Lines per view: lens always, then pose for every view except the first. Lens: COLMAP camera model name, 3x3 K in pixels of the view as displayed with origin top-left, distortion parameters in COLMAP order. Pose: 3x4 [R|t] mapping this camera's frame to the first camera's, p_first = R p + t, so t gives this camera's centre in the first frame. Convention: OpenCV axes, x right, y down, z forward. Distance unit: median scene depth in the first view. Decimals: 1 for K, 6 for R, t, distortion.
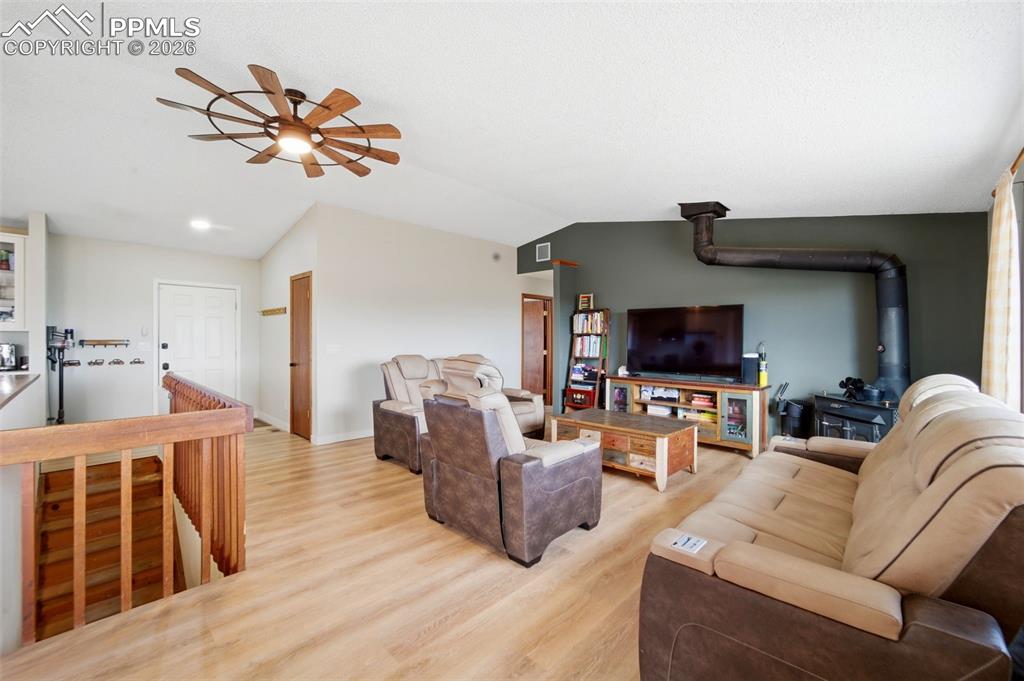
lens RADIAL K [[421.0, 0, 509.2], [0, 421.0, 342.8], [0, 0, 1]] dist [-0.012605, 0.002909]
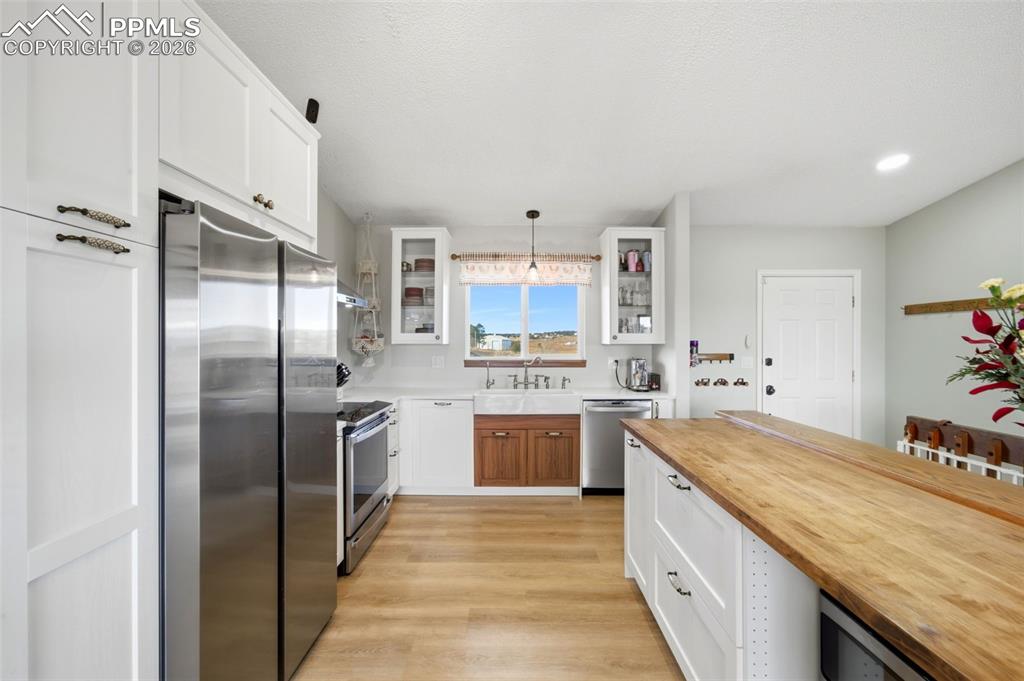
lens RADIAL K [[421.0, 0, 510.6], [0, 421.0, 345.6], [0, 0, 1]] dist [-0.012605, 0.002909]
pose [[0.689685, -0.001456, -0.724108, -0.593785], [-0.001476, 0.999993, -0.003417, -0.016688], [0.724108, 0.003425, 0.689678, 0.170518]]
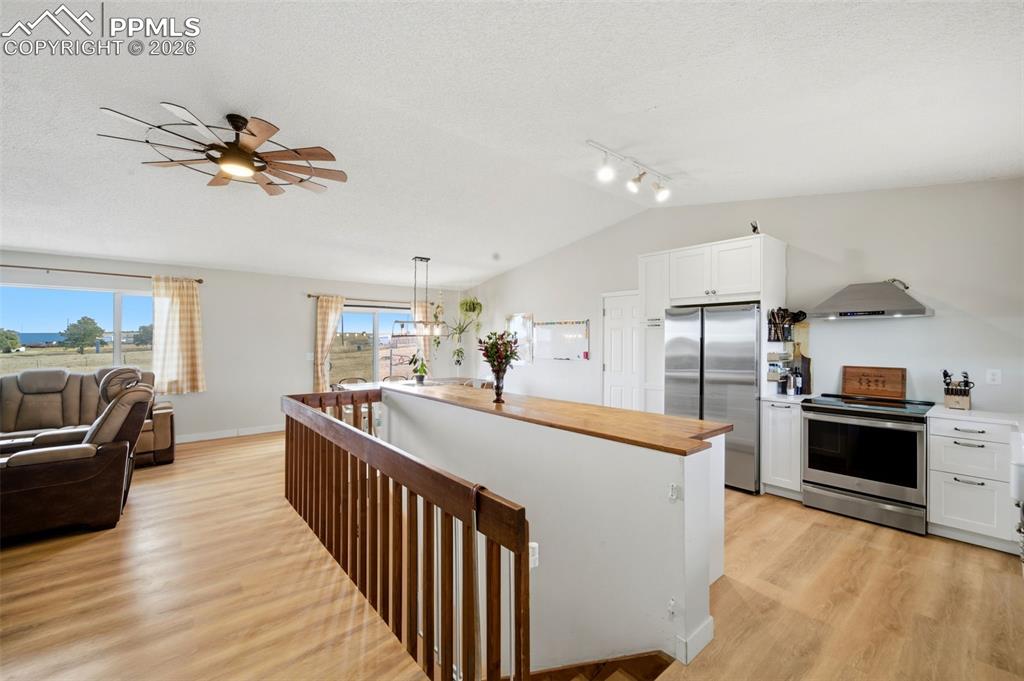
lens RADIAL K [[421.0, 0, 514.4], [0, 421.0, 341.7], [0, 0, 1]] dist [-0.012605, 0.002909]
pose [[-0.995238, -0.009071, 0.097047, -0.640880], [-0.008020, 0.999905, 0.011209, -0.033320], [-0.097140, 0.010377, -0.995217, 0.973156]]
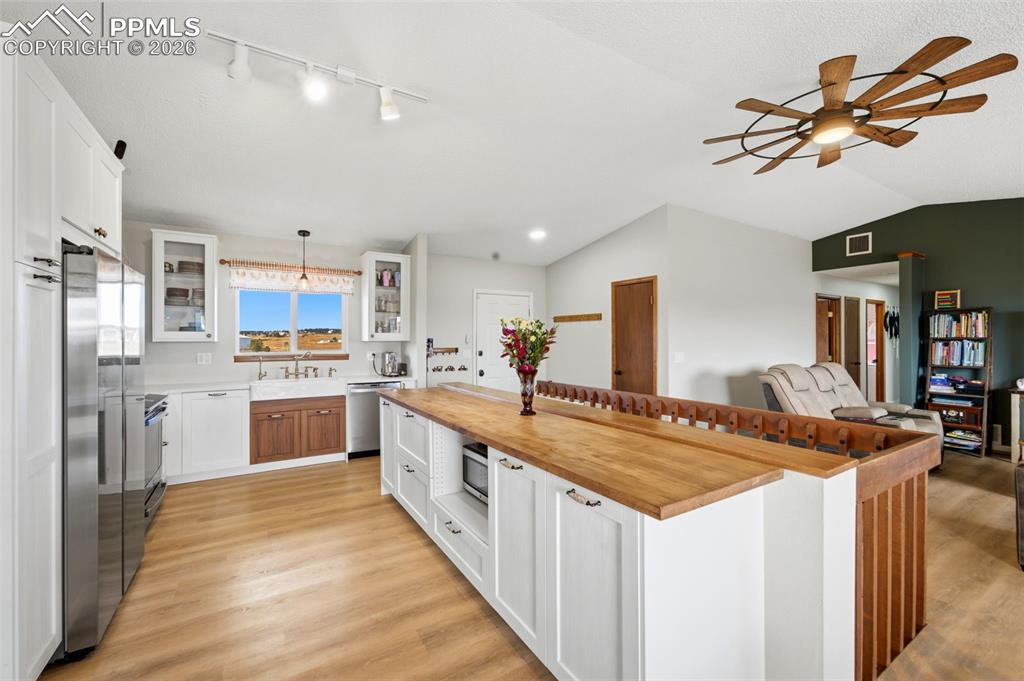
lens RADIAL K [[421.0, 0, 510.0], [0, 421.0, 340.4], [0, 0, 1]] dist [-0.012605, 0.002909]
pose [[0.968600, -0.007411, -0.248515, -0.475626], [0.005144, 0.999939, -0.009771, -0.013538], [0.248572, 0.008186, 0.968579, -0.015680]]
